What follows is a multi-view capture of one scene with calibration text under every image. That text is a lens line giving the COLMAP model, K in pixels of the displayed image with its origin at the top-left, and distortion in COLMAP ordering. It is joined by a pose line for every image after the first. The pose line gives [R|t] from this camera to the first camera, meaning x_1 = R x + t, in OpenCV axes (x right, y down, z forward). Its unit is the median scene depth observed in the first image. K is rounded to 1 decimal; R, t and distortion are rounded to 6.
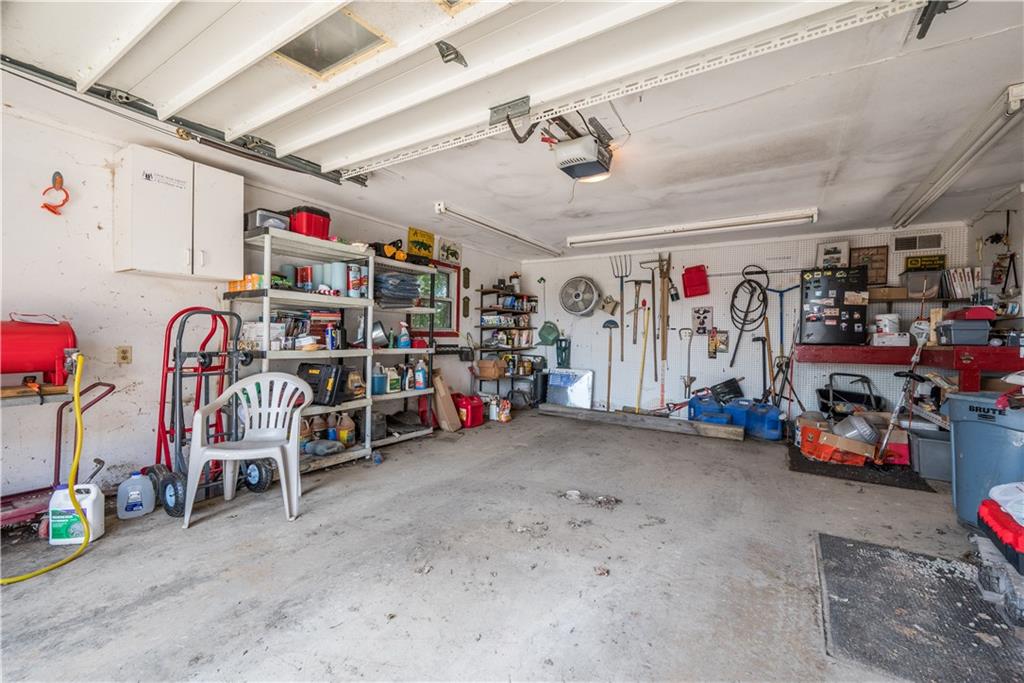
lens RADIAL K [[432.1, 0, 509.4], [0, 432.1, 336.9], [0, 0, 1]] dist [0.003588, -0.000081]
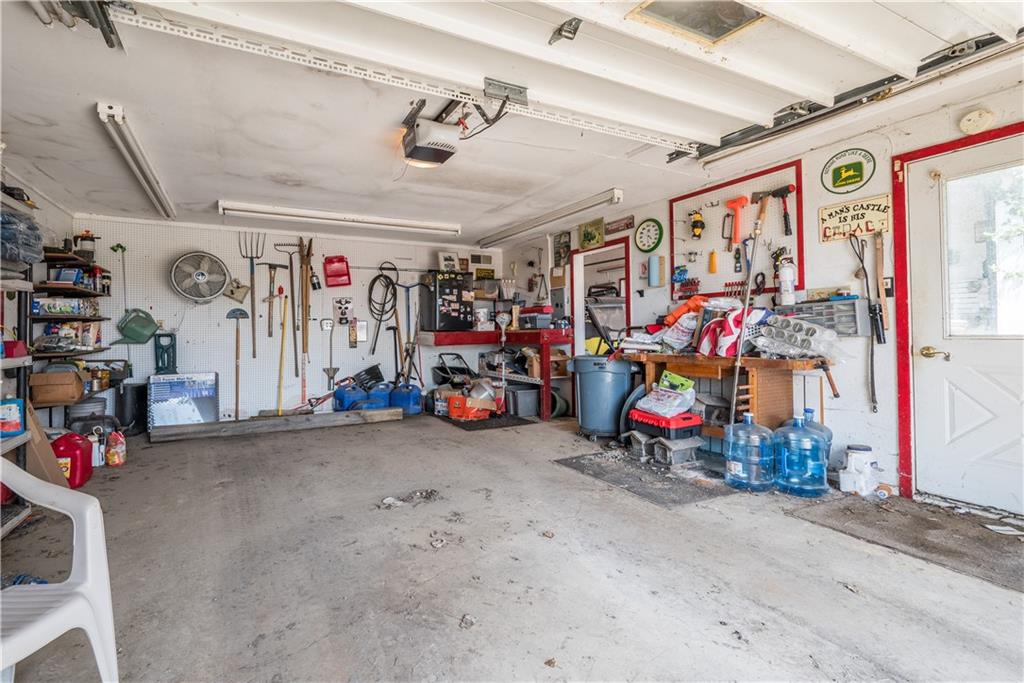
lens RADIAL K [[462.3, 0, 468.6], [0, 462.3, 321.9], [0, 0, 1]] dist [0.002230, -0.000116]
pose [[0.515358, -0.007132, 0.856945, -0.364671], [0.018783, 0.999819, -0.002975, -0.004245], [-0.856769, 0.017629, 0.515399, 0.216828]]
